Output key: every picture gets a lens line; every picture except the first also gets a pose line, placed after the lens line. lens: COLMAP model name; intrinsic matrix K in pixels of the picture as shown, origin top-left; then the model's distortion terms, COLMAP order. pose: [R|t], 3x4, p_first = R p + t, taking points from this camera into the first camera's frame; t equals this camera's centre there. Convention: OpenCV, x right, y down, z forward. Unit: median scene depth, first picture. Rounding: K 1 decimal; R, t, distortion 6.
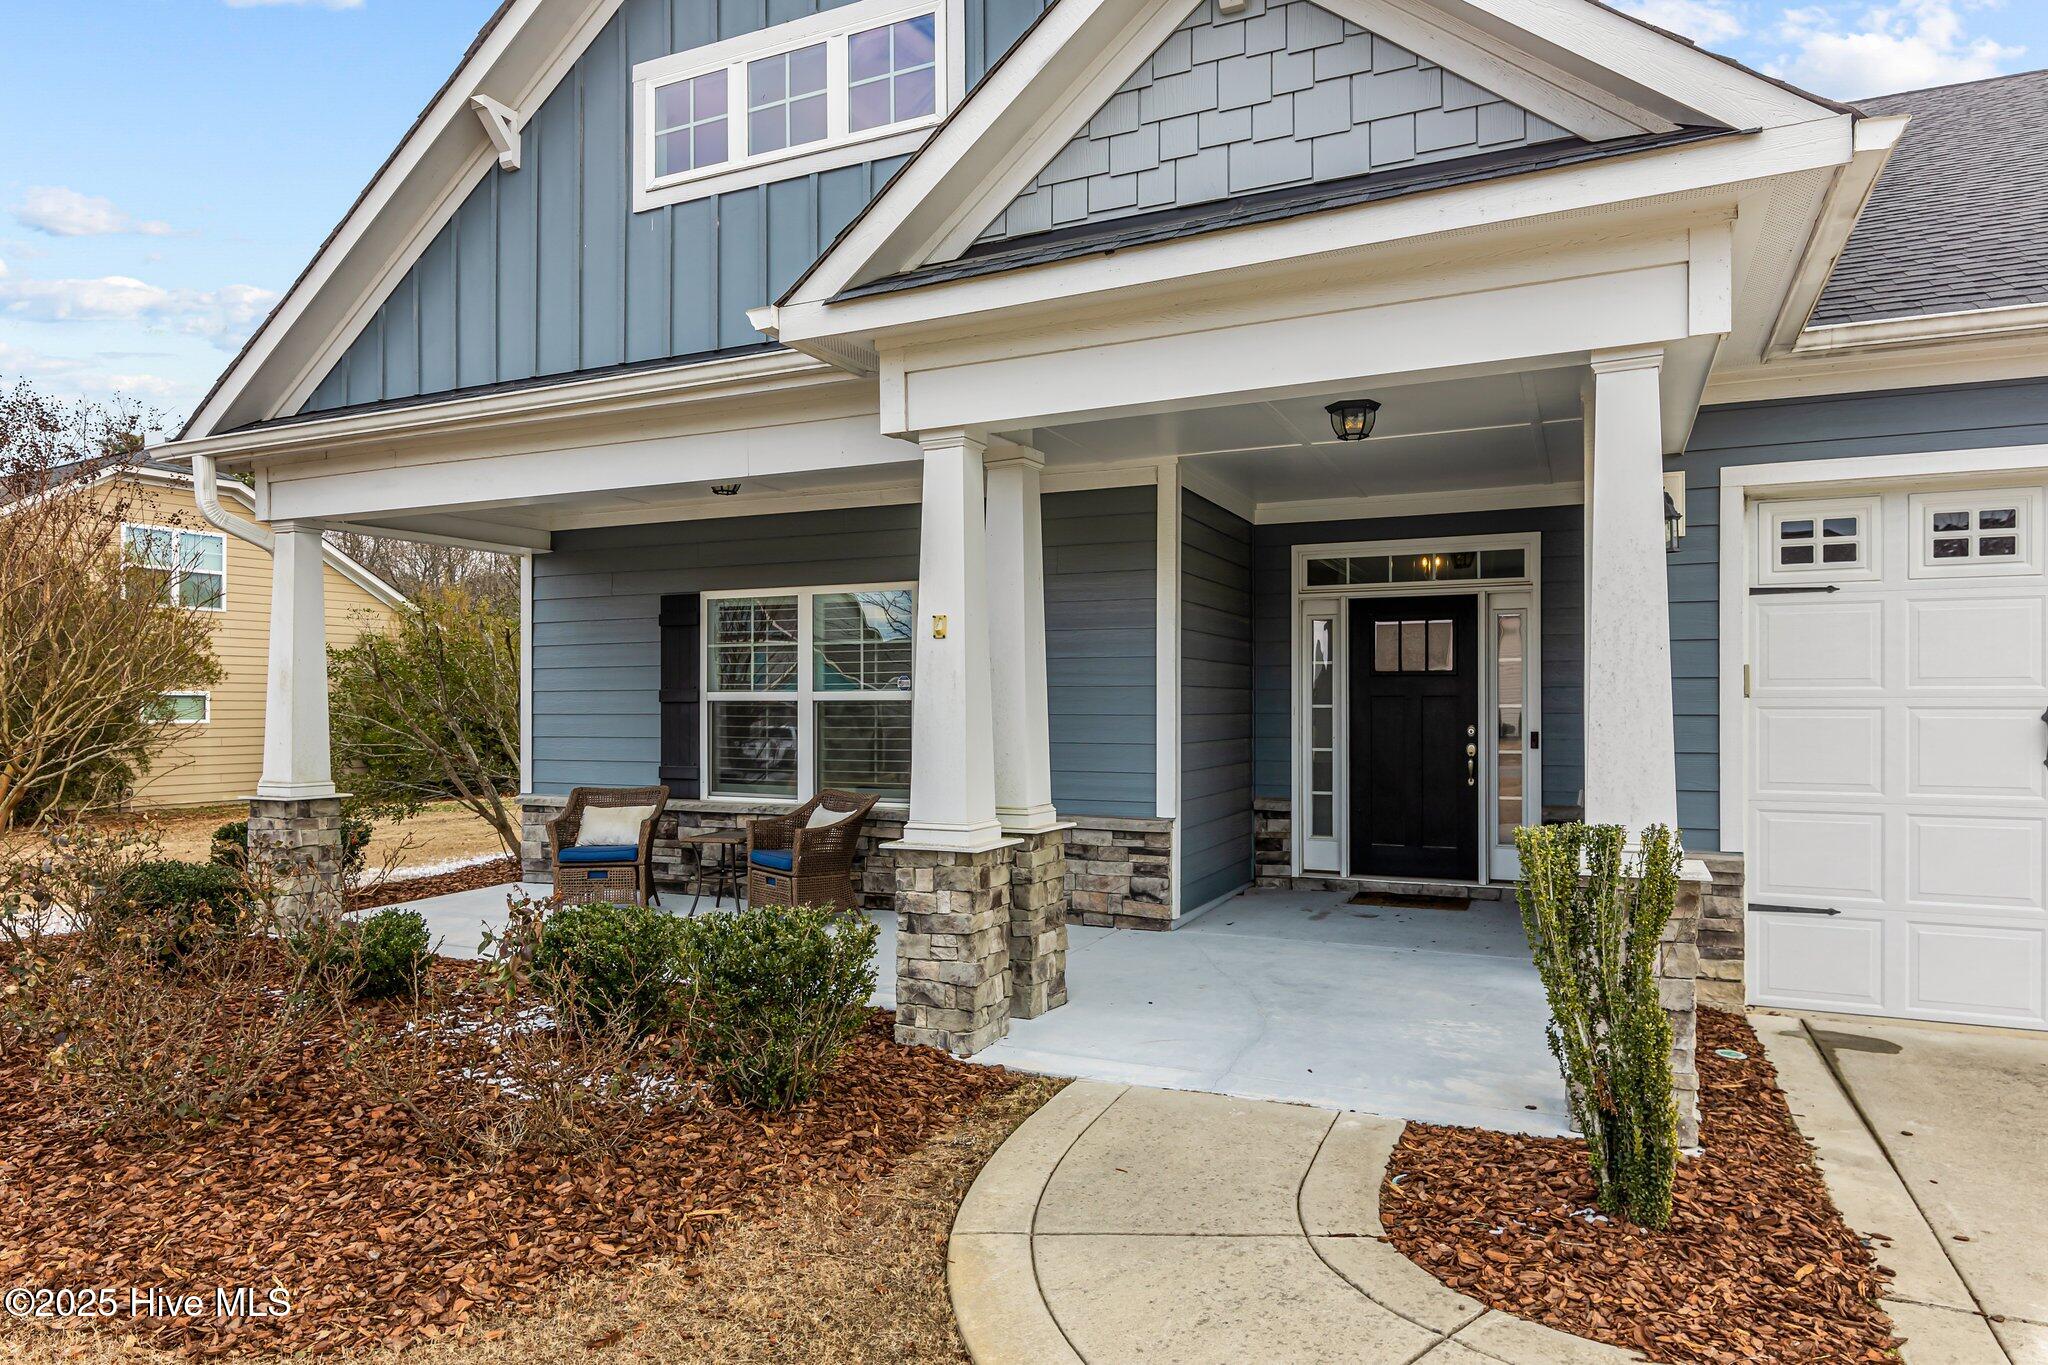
lens RADIAL K [[1247.4, 0, 1019.2], [0, 1247.4, 703.9], [0, 0, 1]] dist [0.000829, 0.000847]
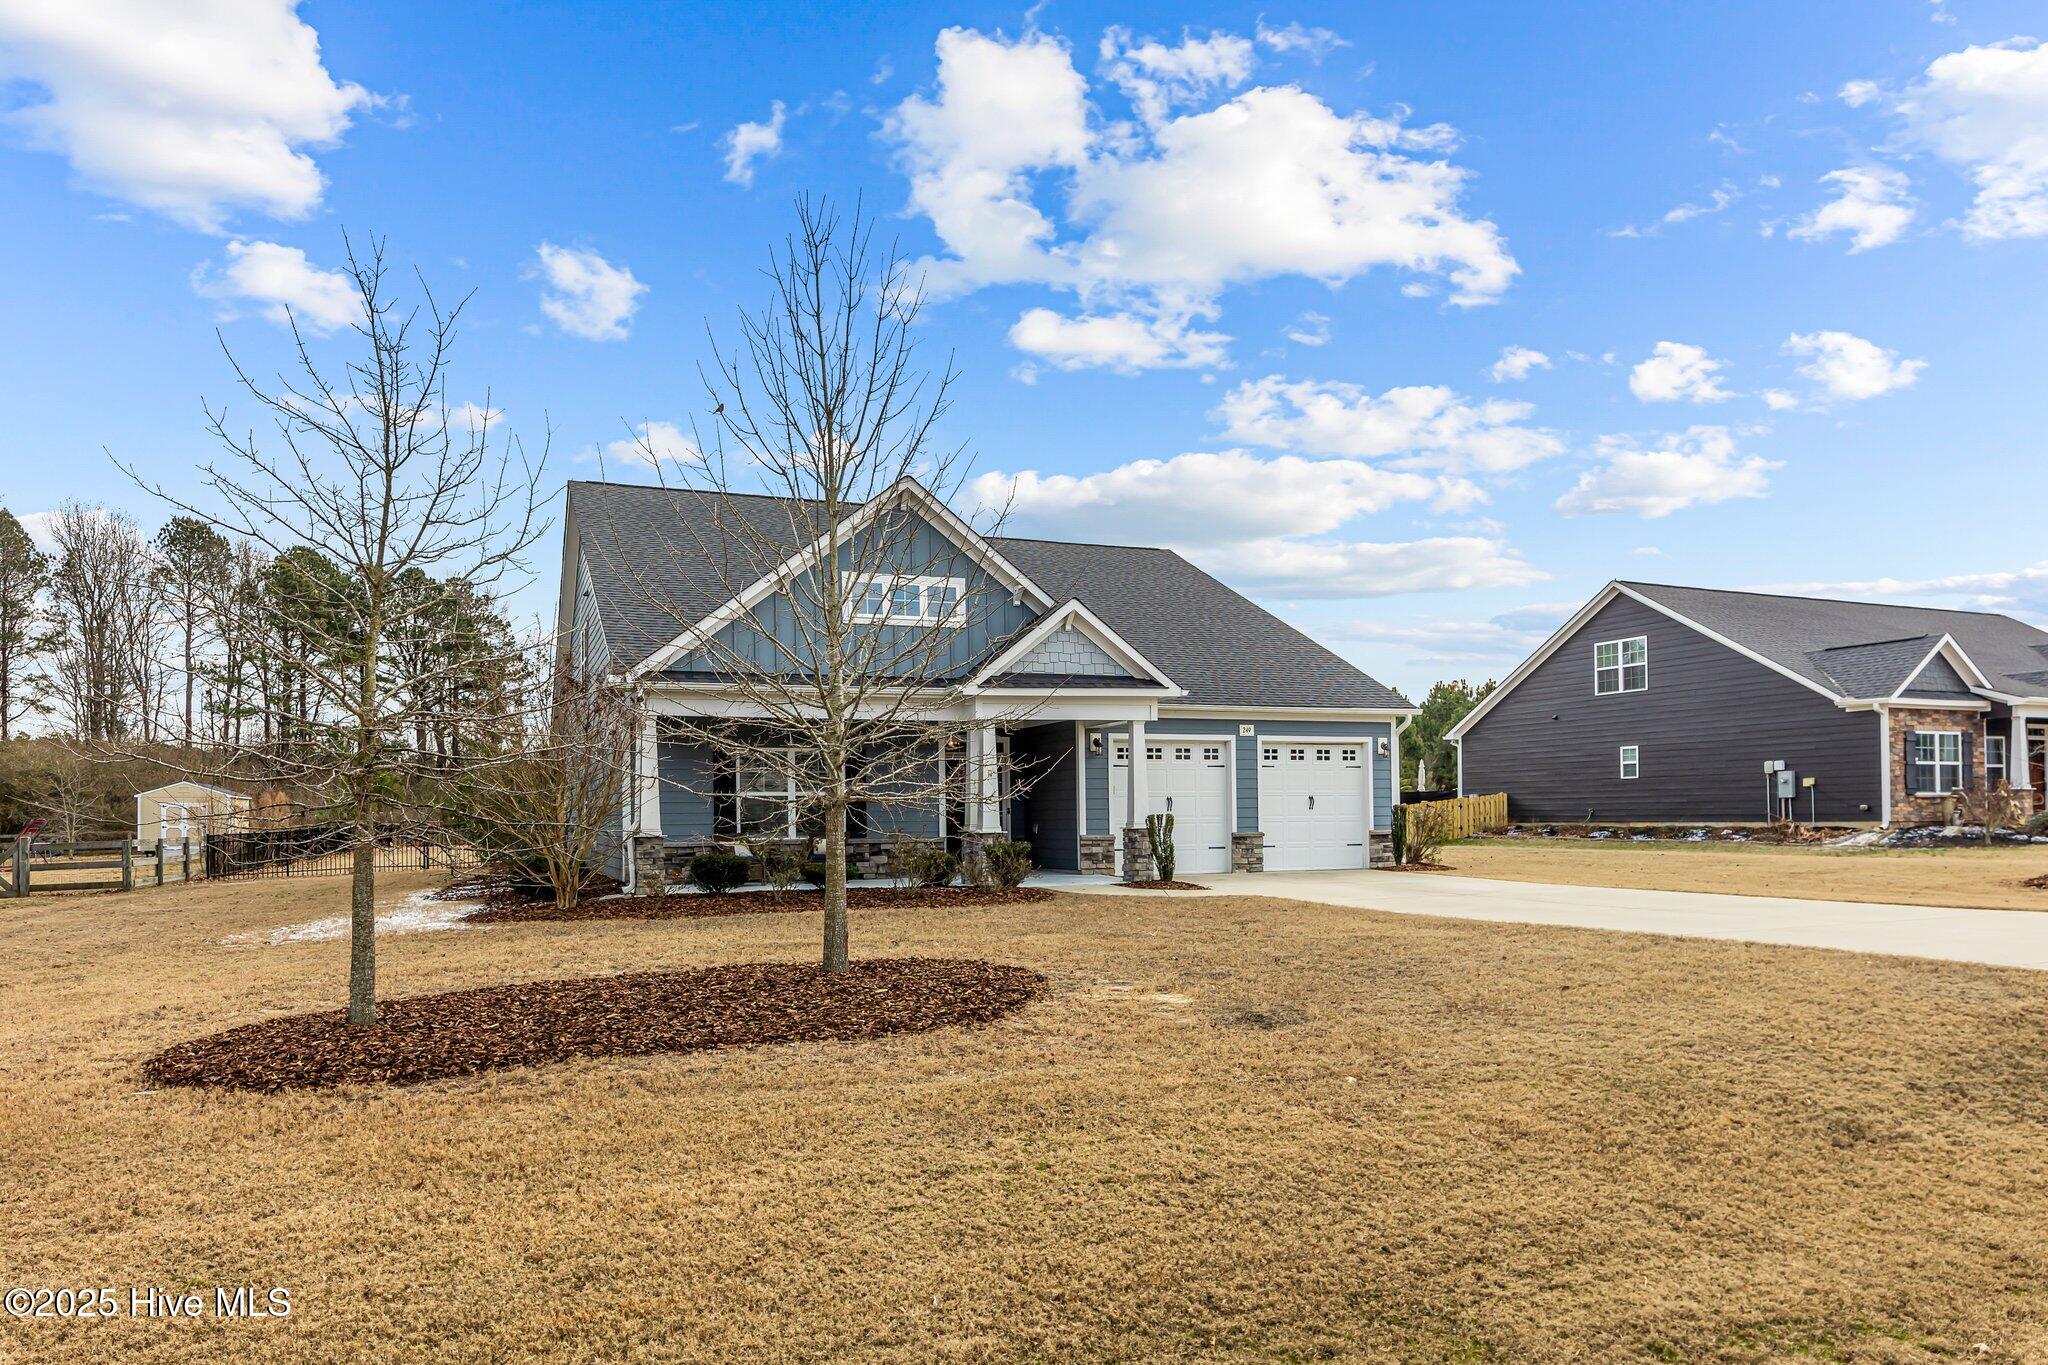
lens RADIAL K [[1330.2, 0, 1027.7], [0, 1330.2, 798.8], [0, 0, 1]] dist [0.001451, -0.000681]
pose [[0.683005, 0.002212, 0.730411, -2.079056], [0.009325, 0.999888, -0.011748, 0.044521], [-0.730355, 0.014835, 0.682907, -1.281702]]
